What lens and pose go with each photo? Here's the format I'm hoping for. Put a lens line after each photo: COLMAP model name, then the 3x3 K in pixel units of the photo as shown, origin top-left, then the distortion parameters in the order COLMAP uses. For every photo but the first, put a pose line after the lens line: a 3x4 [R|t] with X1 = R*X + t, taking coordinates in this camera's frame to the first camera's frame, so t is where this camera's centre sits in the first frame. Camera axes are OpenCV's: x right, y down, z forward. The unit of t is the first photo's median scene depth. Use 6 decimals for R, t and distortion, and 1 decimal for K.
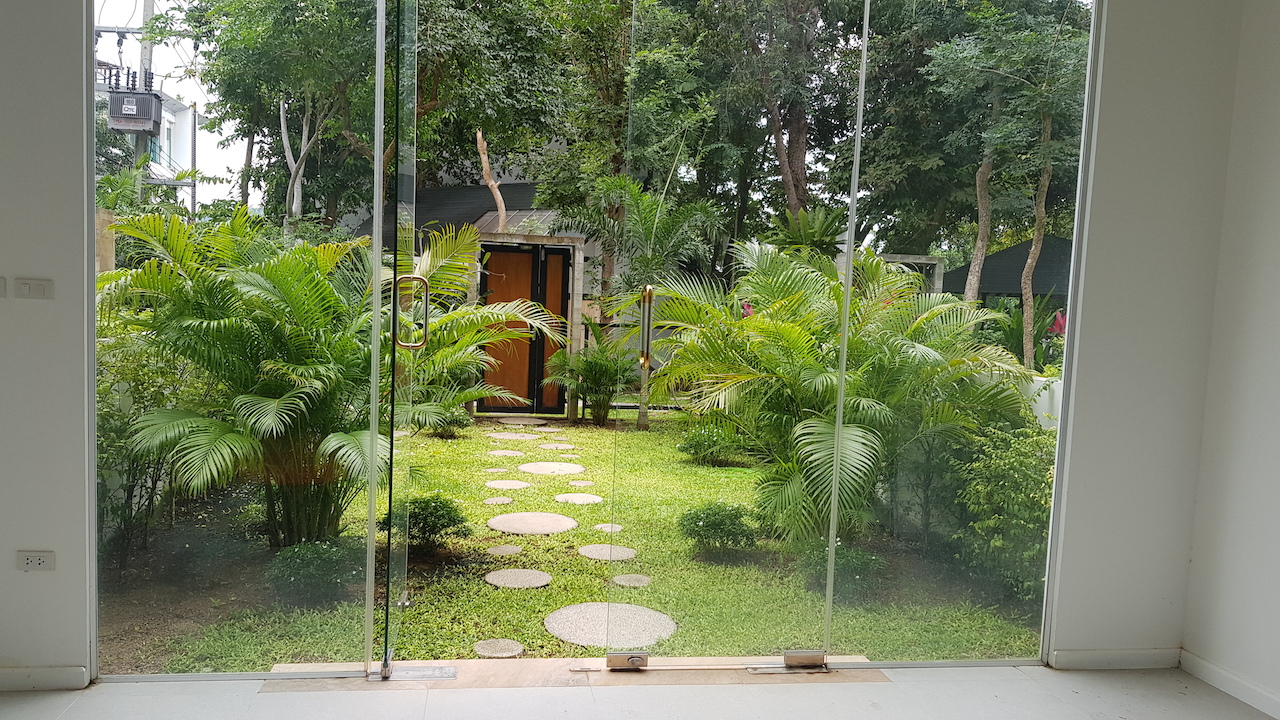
lens RADIAL K [[973.4, 0, 643.4], [0, 973.4, 372.8], [0, 0, 1]] dist [0.118007, -0.229651]
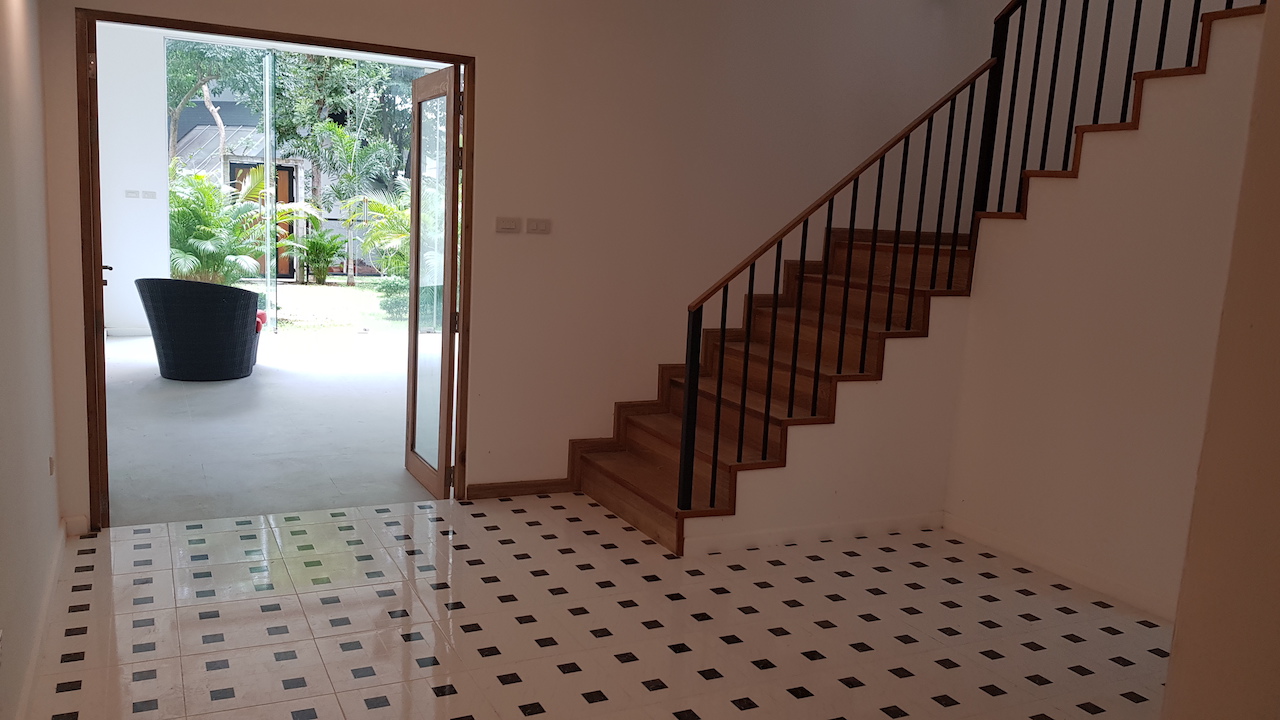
lens RADIAL K [[973.4, 0, 643.4], [0, 973.4, 372.8], [0, 0, 1]] dist [0.118007, -0.229651]
pose [[0.952140, -0.041754, 0.302797, -0.028491], [0.012820, 0.995210, 0.096921, 0.038454], [-0.305393, -0.088401, 0.948114, -0.506777]]
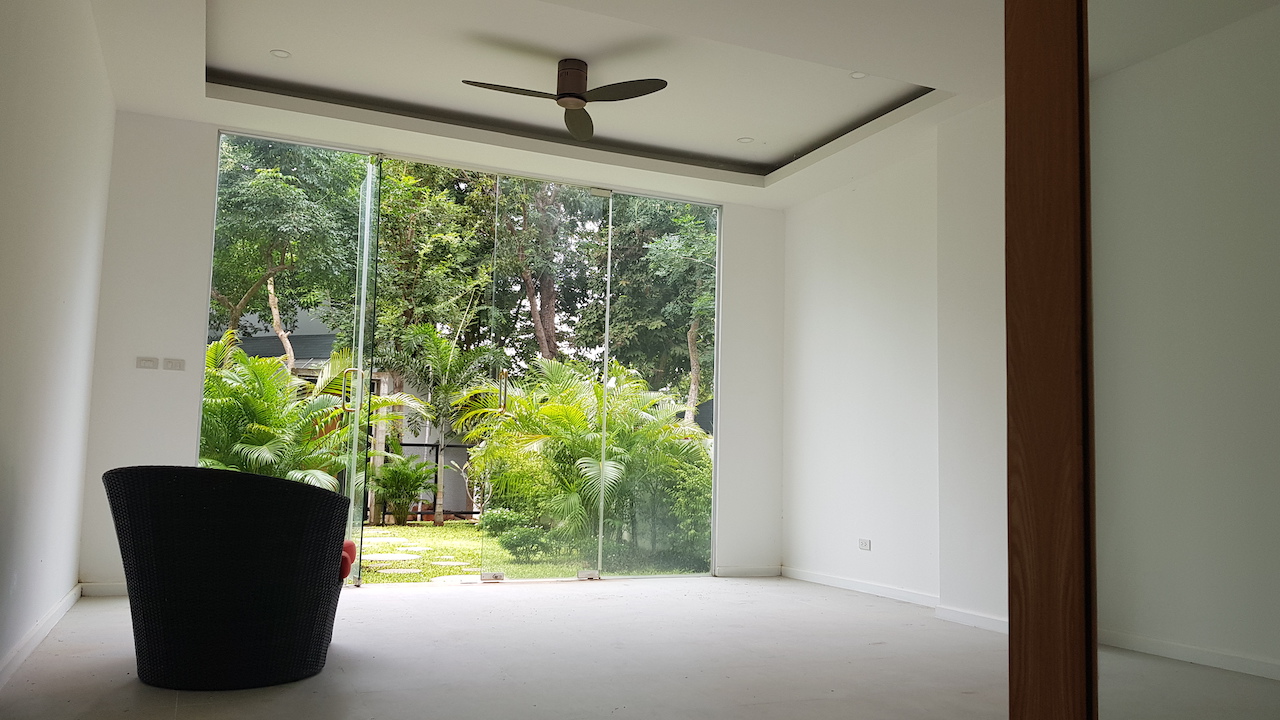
lens RADIAL K [[973.4, 0, 643.4], [0, 973.4, 372.8], [0, 0, 1]] dist [0.118007, -0.229651]
pose [[0.965645, 0.007225, 0.259763, -0.056032], [0.035398, 0.986639, -0.159031, 0.055766], [-0.257441, 0.162762, 0.952488, -0.215851]]
